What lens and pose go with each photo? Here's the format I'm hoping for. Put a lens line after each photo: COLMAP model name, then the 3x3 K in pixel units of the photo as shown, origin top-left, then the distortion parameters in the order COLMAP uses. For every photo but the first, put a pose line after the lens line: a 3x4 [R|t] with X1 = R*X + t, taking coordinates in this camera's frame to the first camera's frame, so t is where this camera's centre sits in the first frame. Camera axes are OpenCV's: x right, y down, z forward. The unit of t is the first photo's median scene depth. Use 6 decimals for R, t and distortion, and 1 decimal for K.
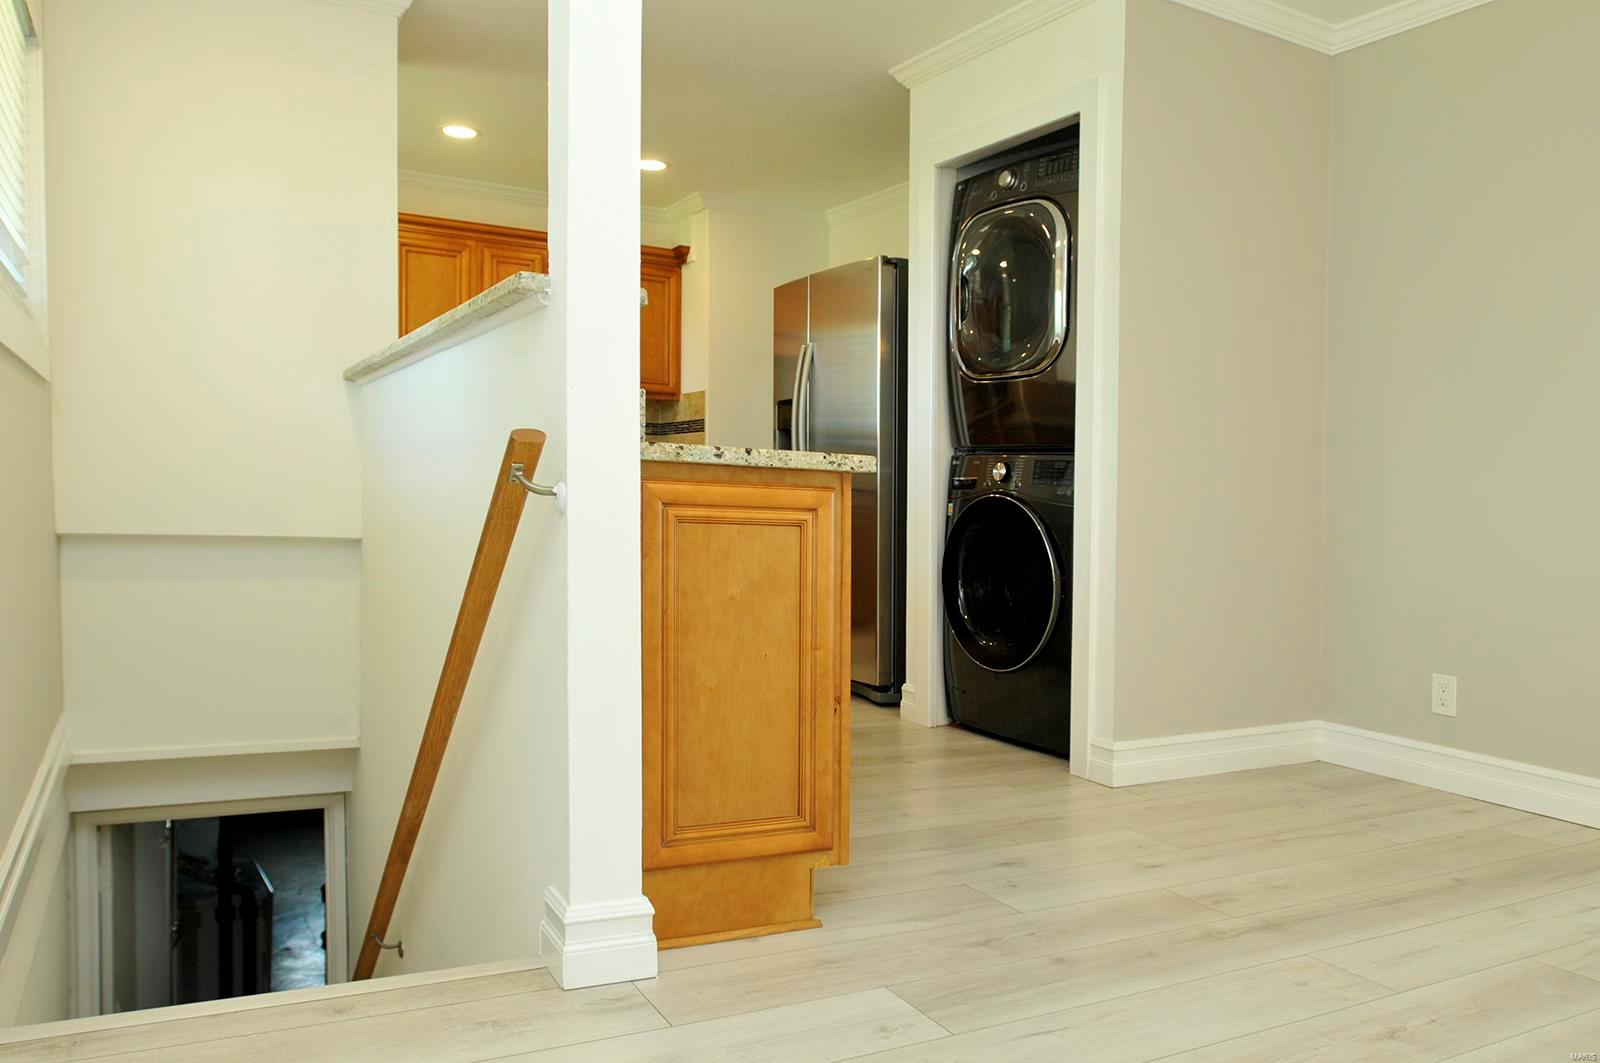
lens RADIAL K [[1217.5, 0, 869.8], [0, 1217.5, 532.0], [0, 0, 1]] dist [-0.085353, 0.068535]
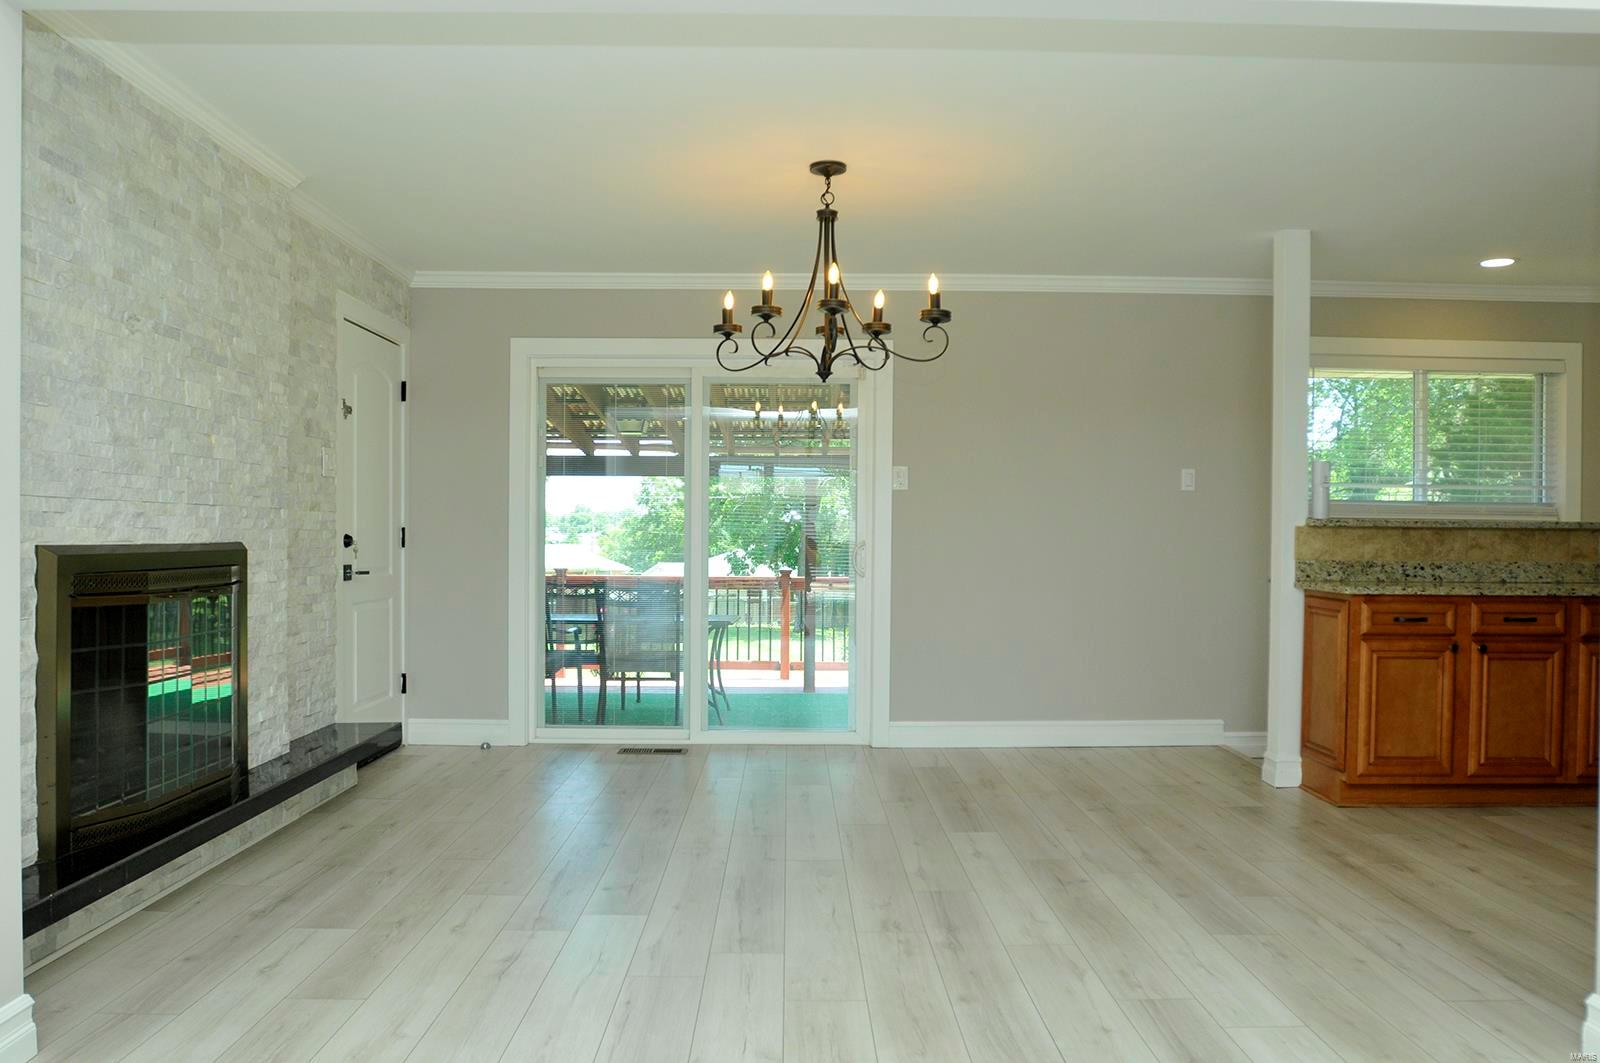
lens RADIAL K [[1184.0, 0, 812.2], [0, 1184.0, 546.0], [0, 0, 1]] dist [-0.084698, 0.056238]
pose [[-0.469235, -0.033462, -0.882439, 2.254472], [-0.059945, 0.998184, -0.005976, -0.065183], [0.881036, 0.050094, -0.470389, 1.147247]]
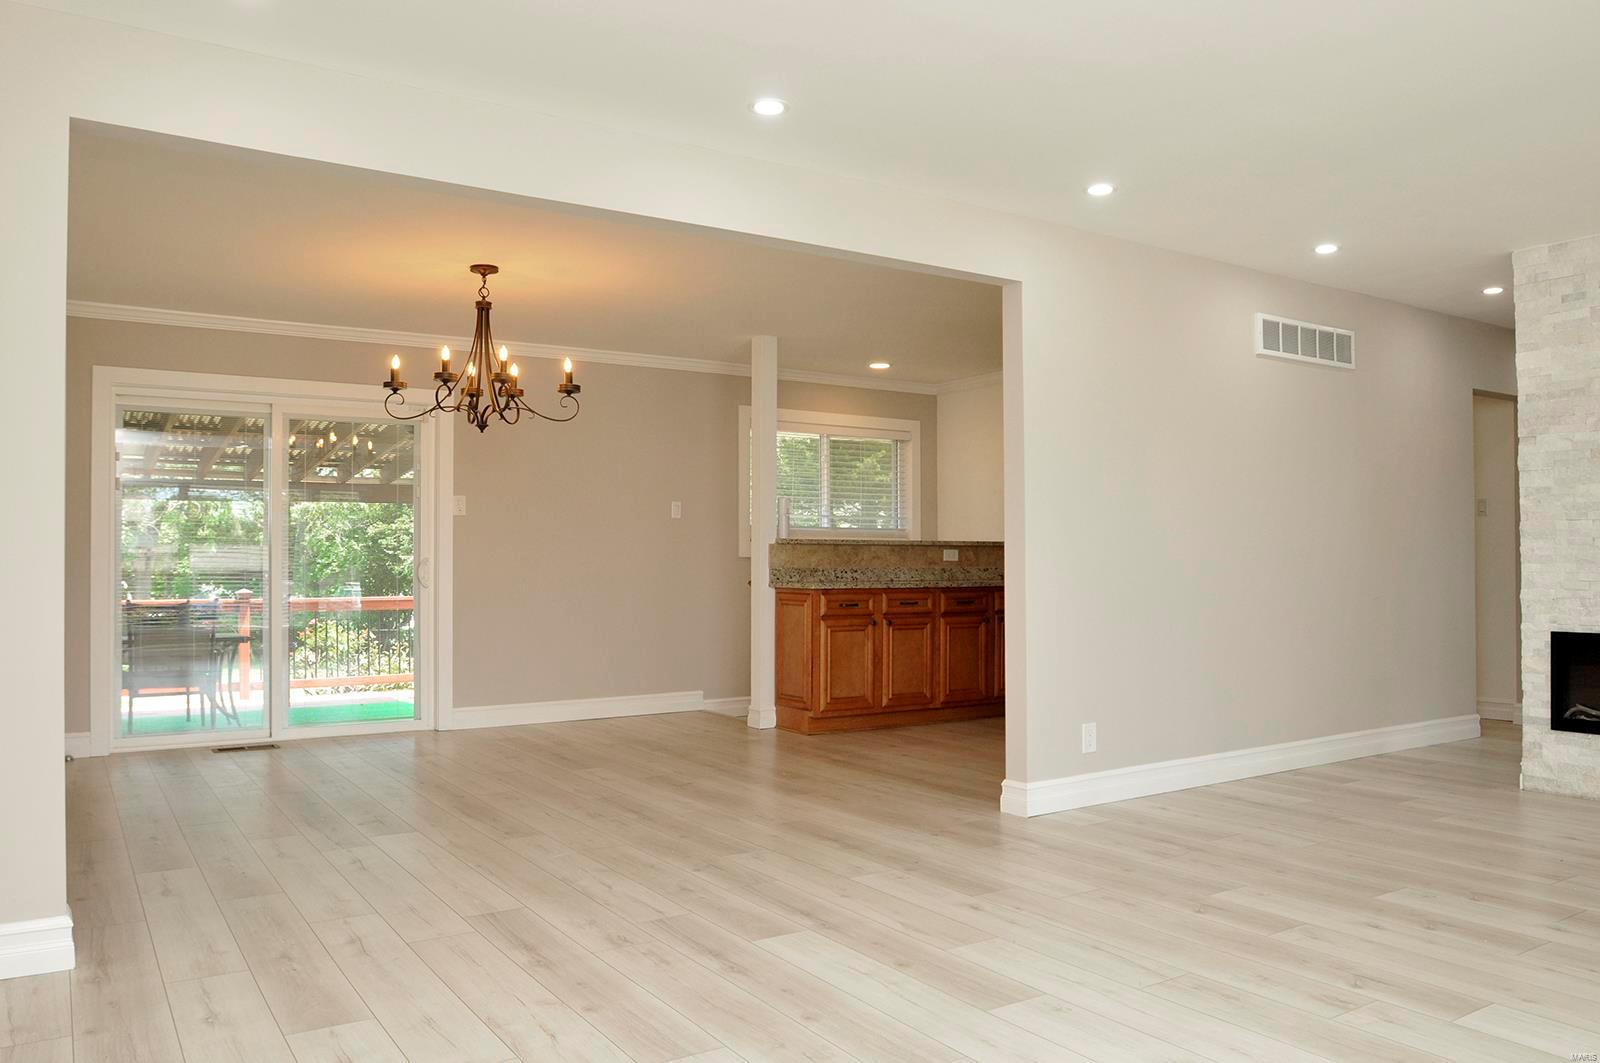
lens RADIAL K [[1184.0, 0, 812.2], [0, 1184.0, 546.0], [0, 0, 1]] dist [-0.084698, 0.056238]
pose [[0.075642, -0.054156, -0.995663, 3.072379], [-0.034044, 0.997802, -0.056858, 0.014322], [0.996554, 0.038197, 0.073632, 0.784767]]
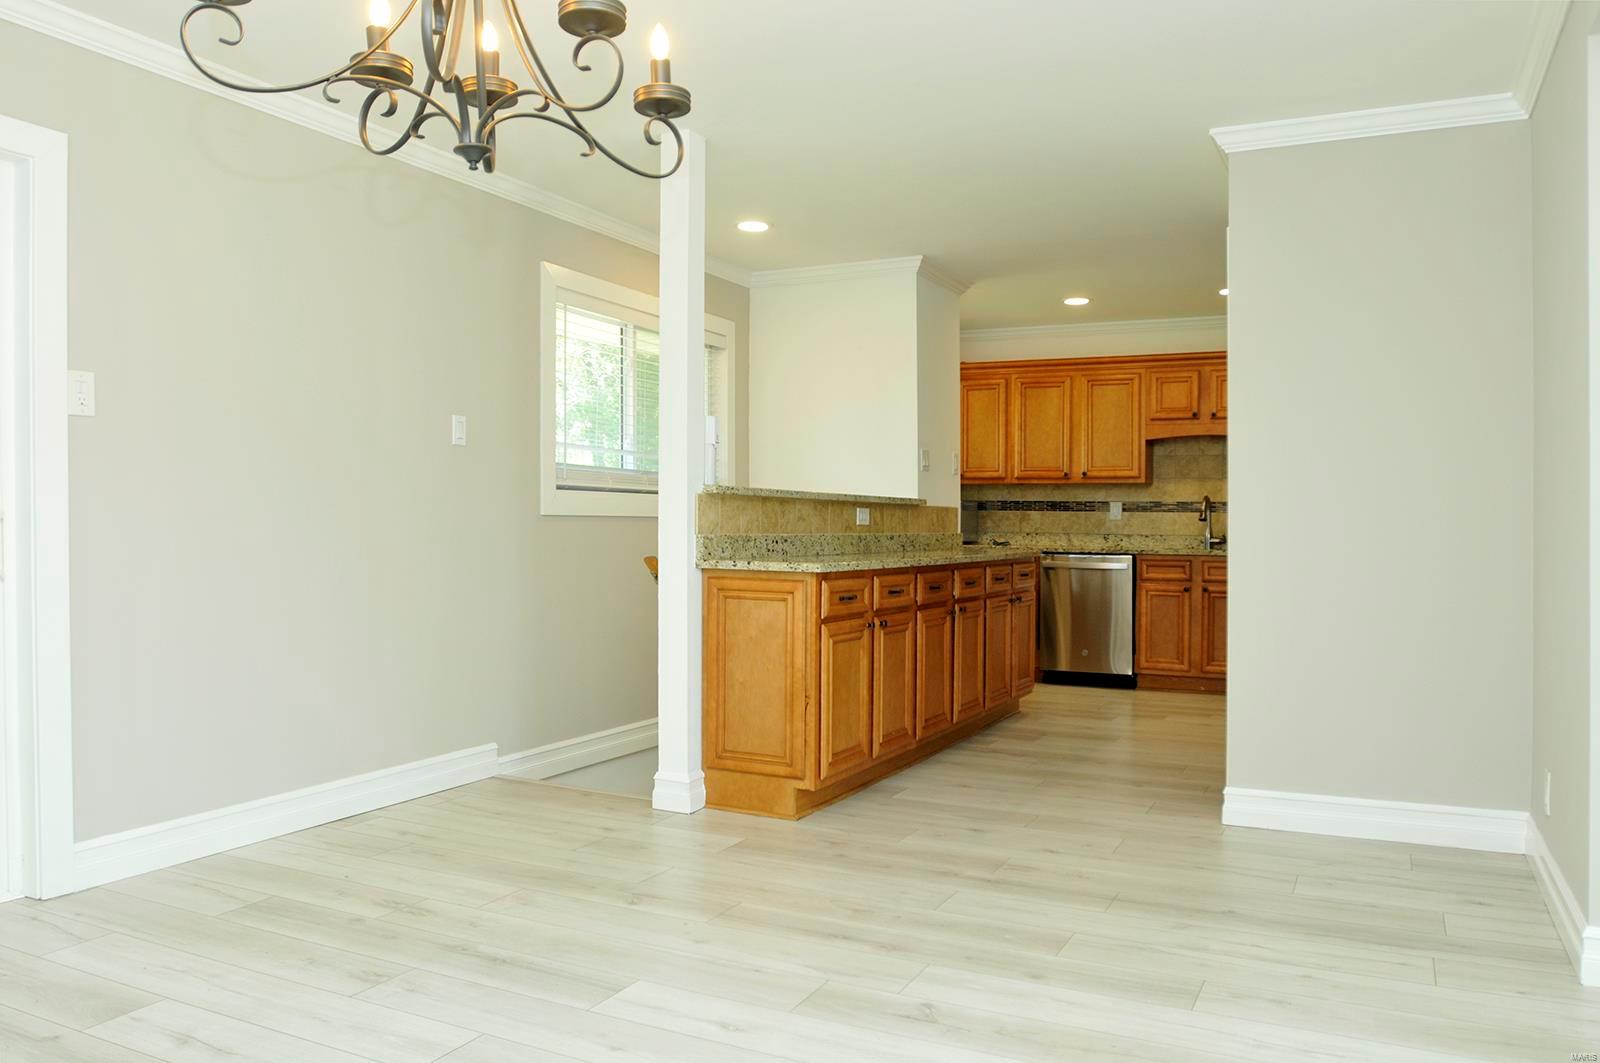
lens RADIAL K [[1180.2, 0, 804.4], [0, 1180.2, 561.6], [0, 0, 1]] dist [-0.088328, 0.060485]
pose [[0.567852, -0.008106, -0.823091, 1.459578], [-0.018795, 0.999563, -0.022811, -0.024981], [0.822916, 0.028423, 0.567451, -0.011079]]
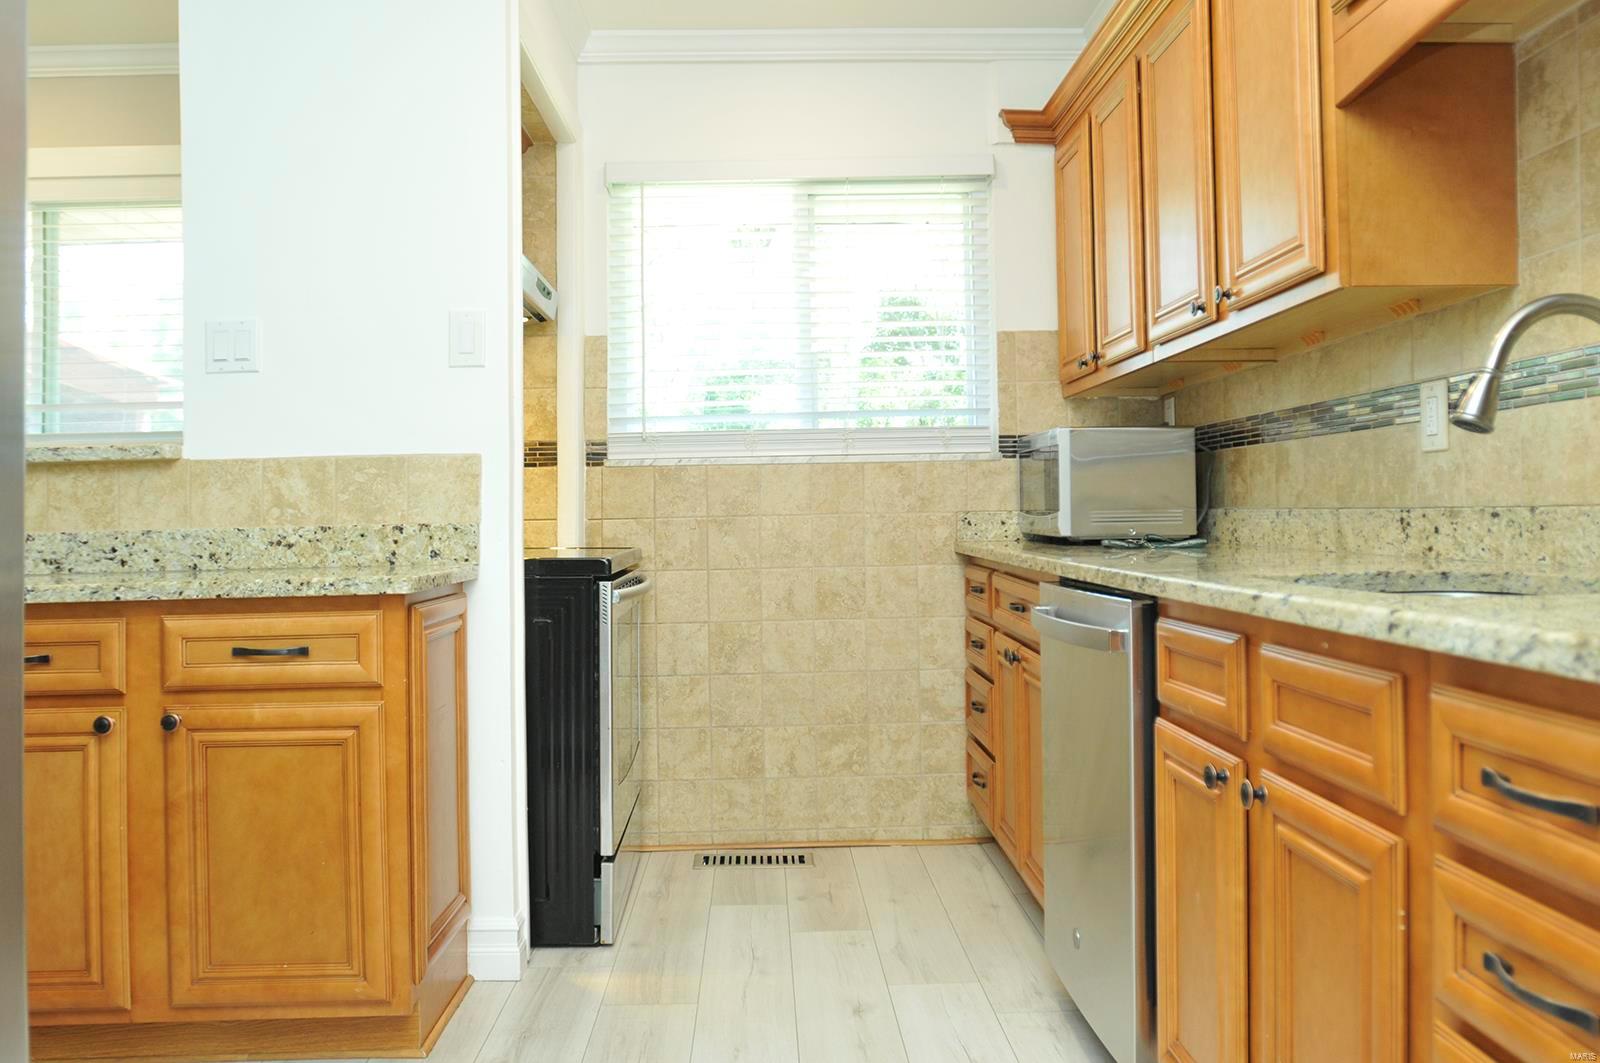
lens RADIAL K [[1184.0, 0, 812.2], [0, 1184.0, 546.0], [0, 0, 1]] dist [-0.084698, 0.056238]
pose [[-0.447760, -0.008043, -0.894118, 0.072725], [-0.033975, 0.999390, 0.008024, -0.170160], [0.893508, 0.033970, -0.447760, 2.811343]]
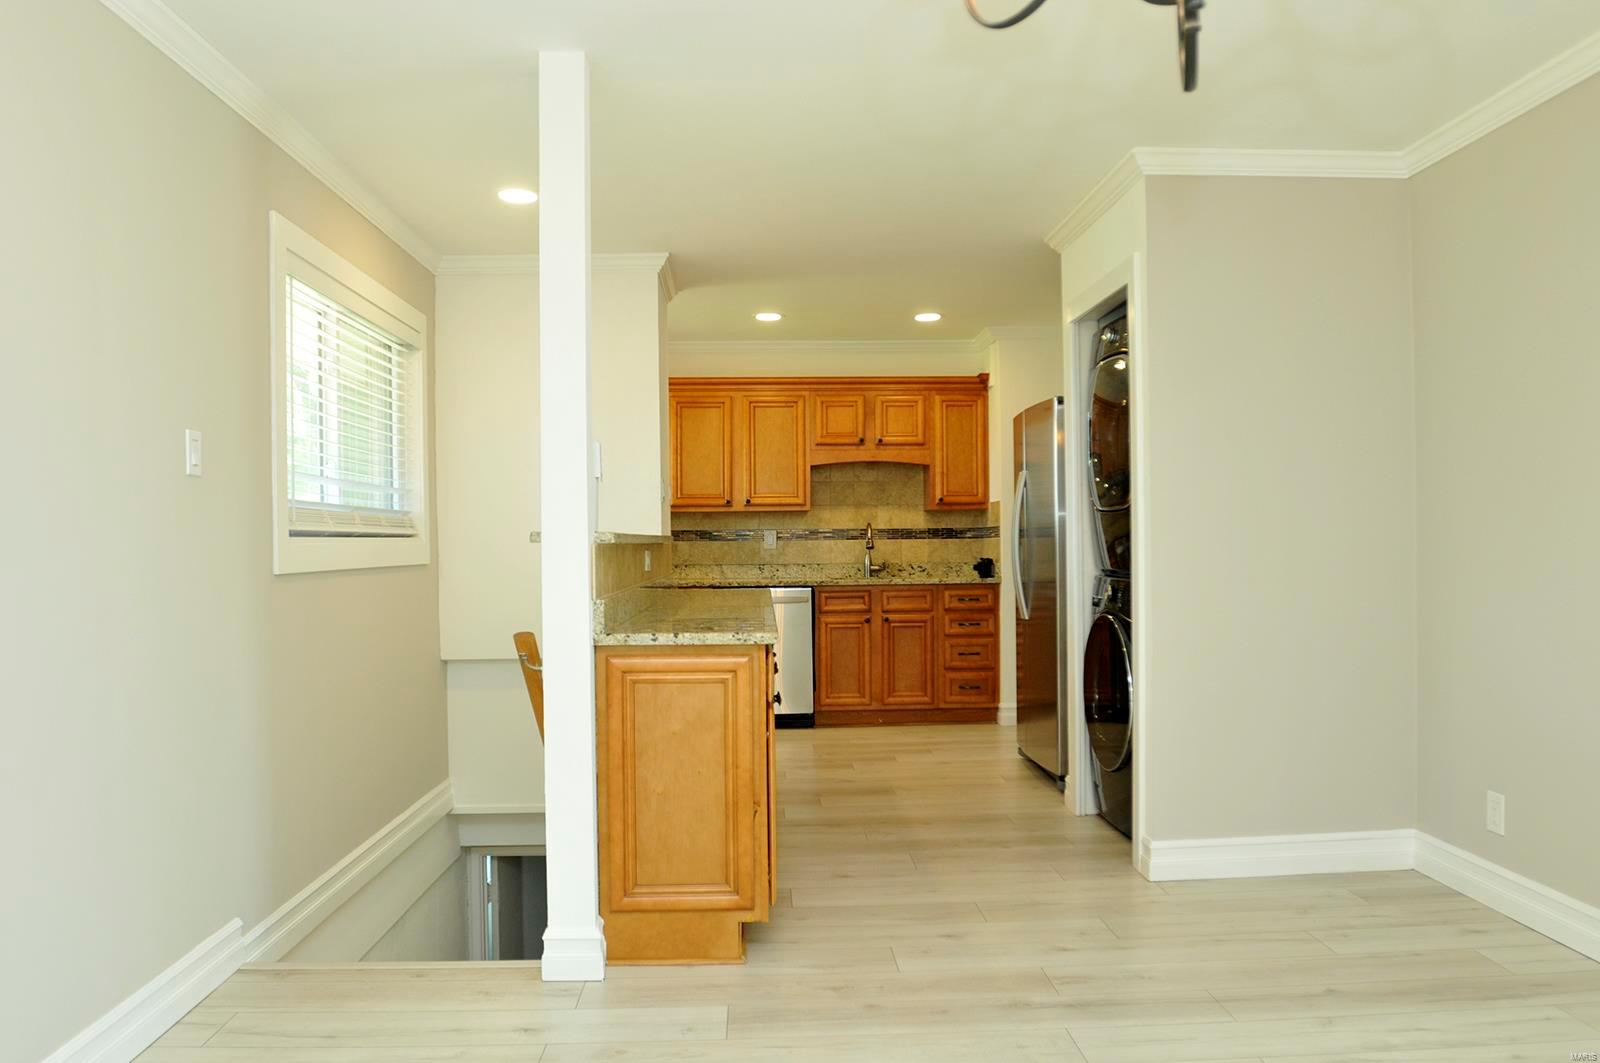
lens RADIAL K [[1184.0, 0, 812.2], [0, 1184.0, 546.0], [0, 0, 1]] dist [-0.084698, 0.056238]
pose [[0.894938, -0.046794, -0.443731, 0.671896], [0.029196, 0.998496, -0.046412, -0.098968], [0.445235, 0.028581, 0.894958, -0.216895]]
